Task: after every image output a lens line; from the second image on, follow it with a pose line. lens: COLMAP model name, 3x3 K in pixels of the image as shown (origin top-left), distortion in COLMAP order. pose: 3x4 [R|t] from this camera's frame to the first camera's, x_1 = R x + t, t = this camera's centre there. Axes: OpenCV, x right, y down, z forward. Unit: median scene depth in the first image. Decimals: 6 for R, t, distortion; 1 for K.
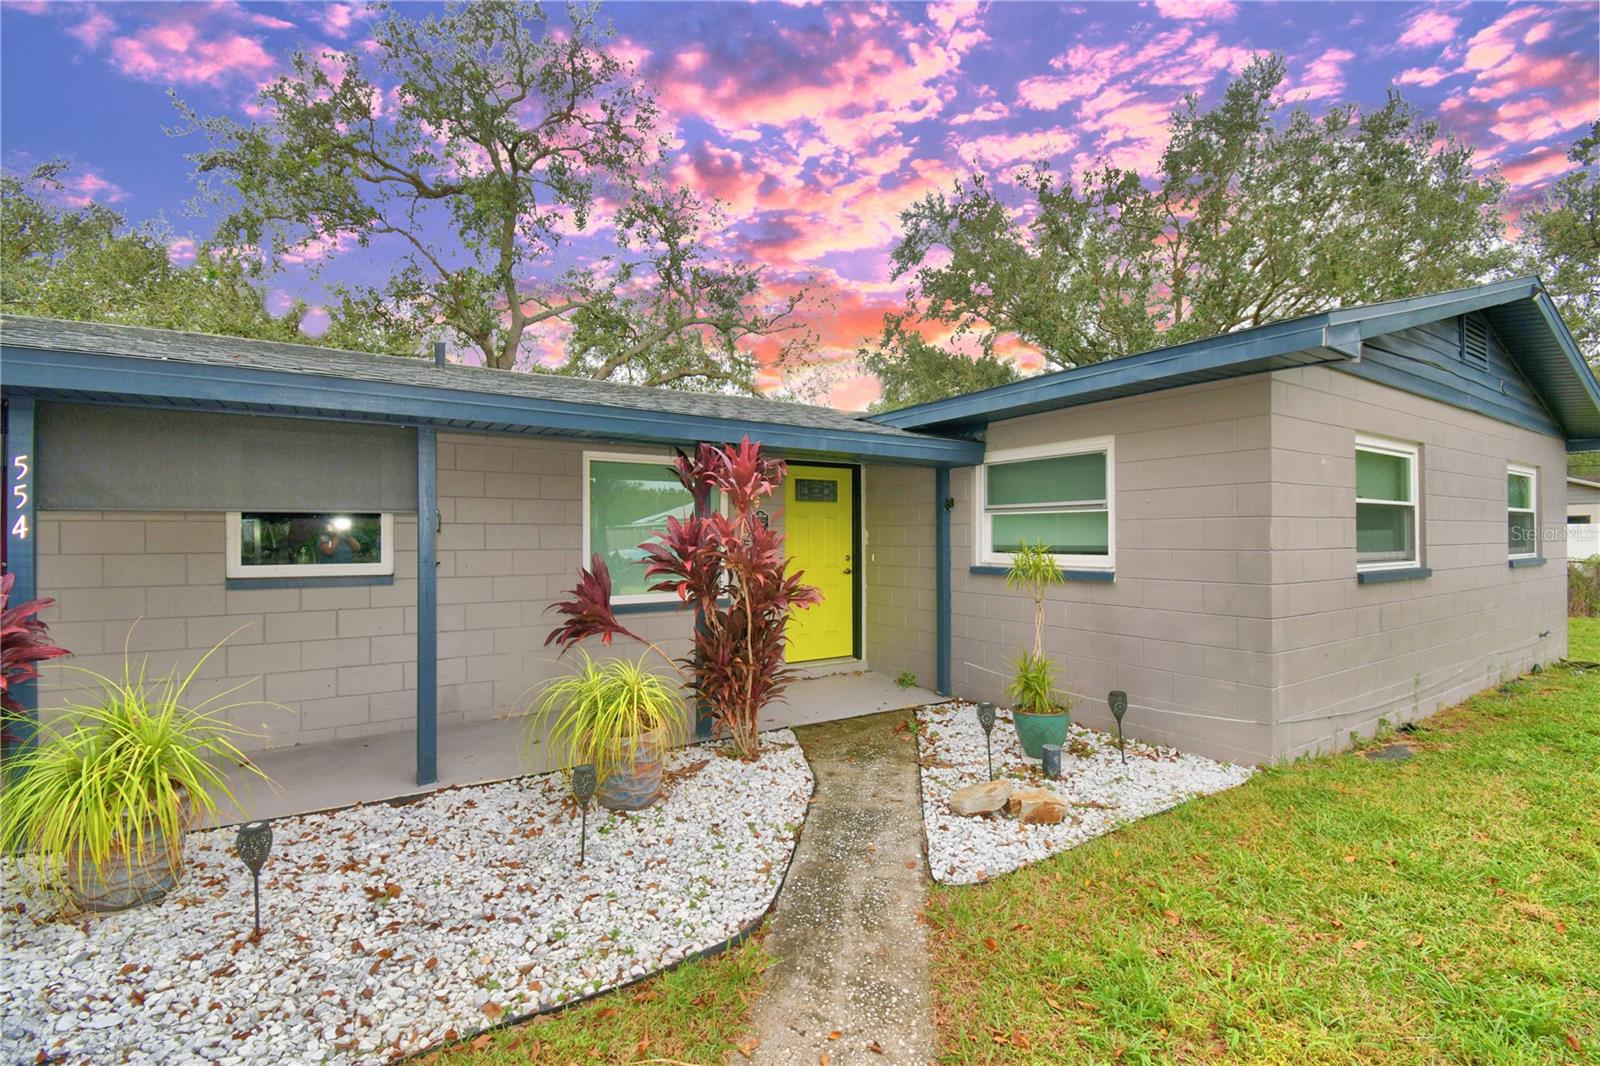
lens RADIAL K [[698.9, 0, 796.8], [0, 698.9, 533.3], [0, 0, 1]] dist [0.021754, -0.027598]
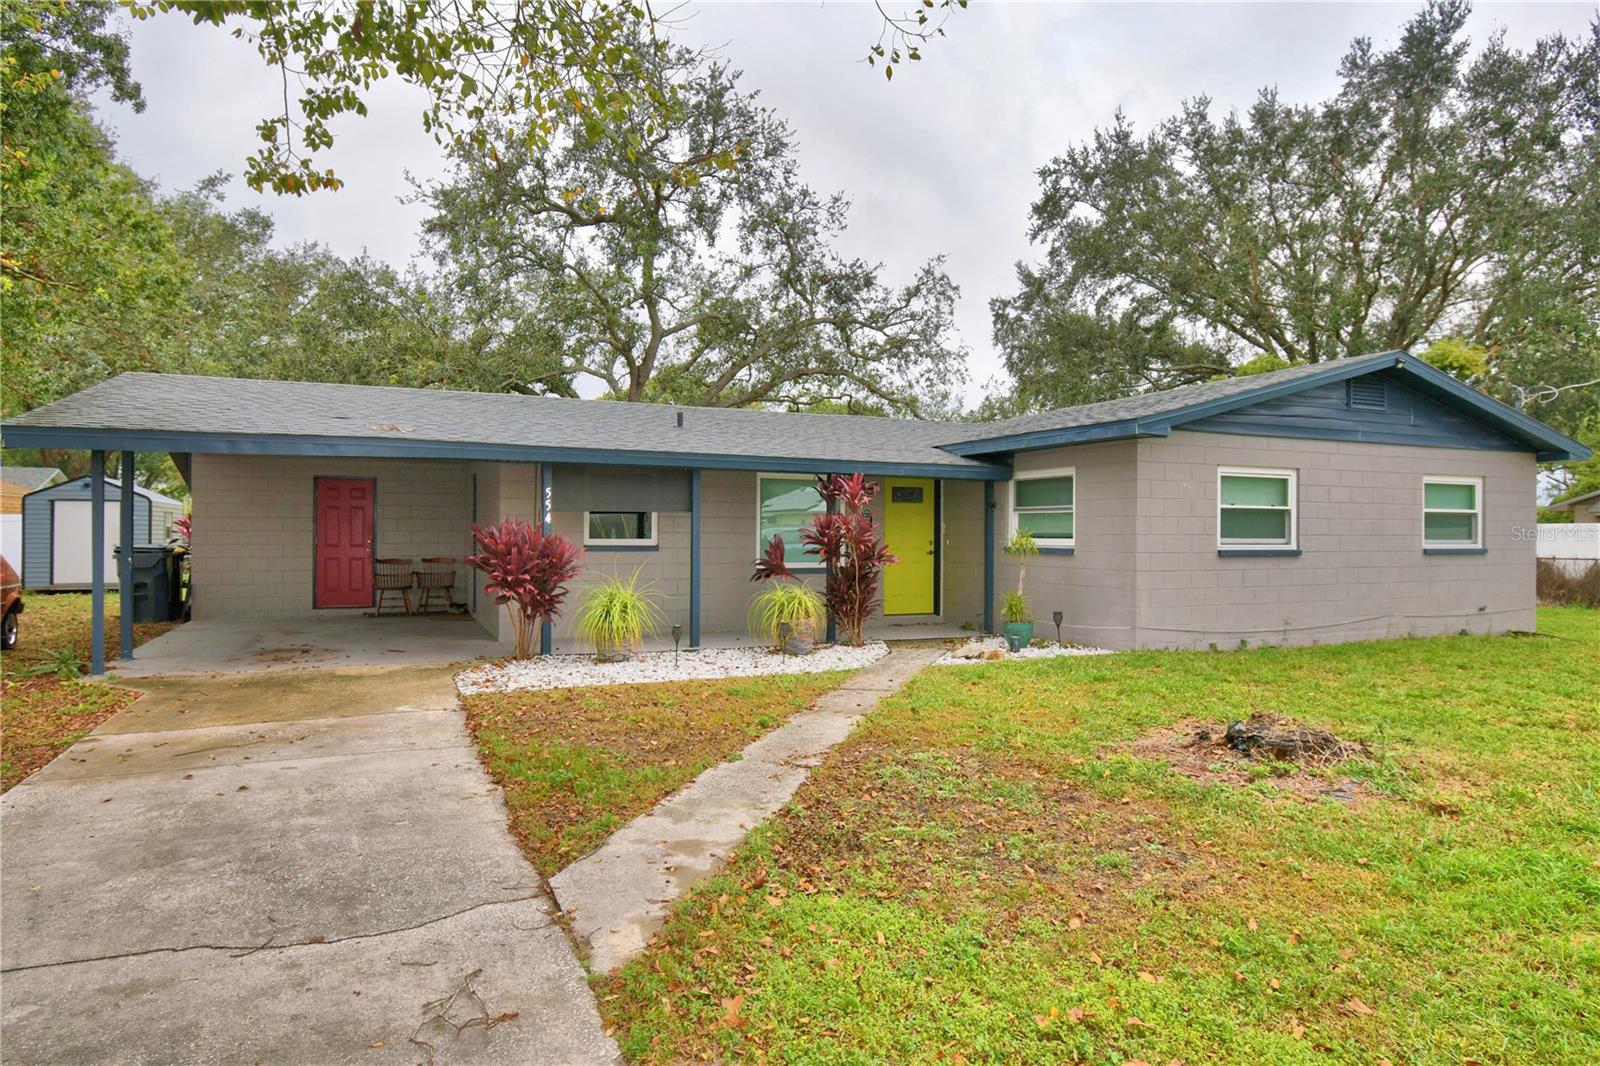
lens RADIAL K [[966.9, 0, 797.0], [0, 966.9, 531.1], [0, 0, 1]] dist [0.001896, -0.001450]
pose [[0.989702, 0.008049, -0.142914, 0.089021], [-0.007777, 0.999967, 0.002462, 0.009417], [0.142930, -0.001325, 0.989732, -0.991375]]
